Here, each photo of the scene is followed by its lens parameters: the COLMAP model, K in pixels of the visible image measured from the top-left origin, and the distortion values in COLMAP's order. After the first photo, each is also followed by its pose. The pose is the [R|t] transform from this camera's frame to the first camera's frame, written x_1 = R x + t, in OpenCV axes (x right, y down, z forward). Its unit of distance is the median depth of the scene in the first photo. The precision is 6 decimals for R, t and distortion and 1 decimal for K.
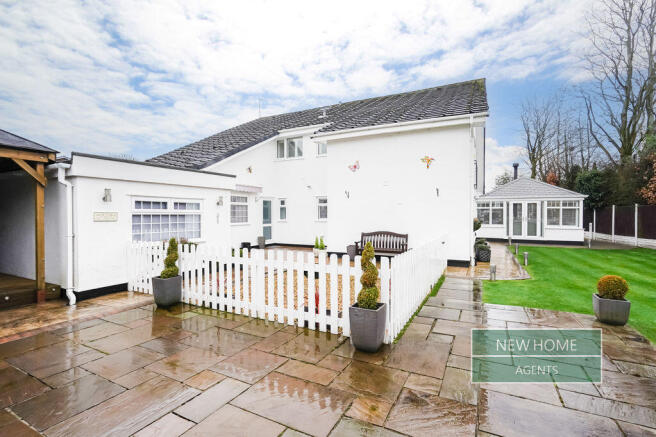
lens RADIAL K [[305.3, 0, 328.0], [0, 305.3, 218.5], [0, 0, 1]] dist [0.002135, 0.000295]
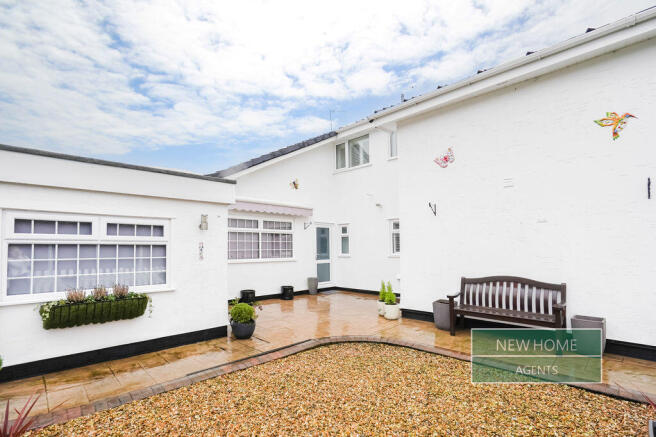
lens RADIAL K [[312.6, 0, 331.4], [0, 312.6, 237.9], [0, 0, 1]] dist [0.003392, 0.000670]
pose [[0.953318, -0.015579, -0.301566, 0.056547], [0.000483, 0.998746, -0.050068, 0.003675], [0.301968, 0.047585, 0.952130, 0.383724]]
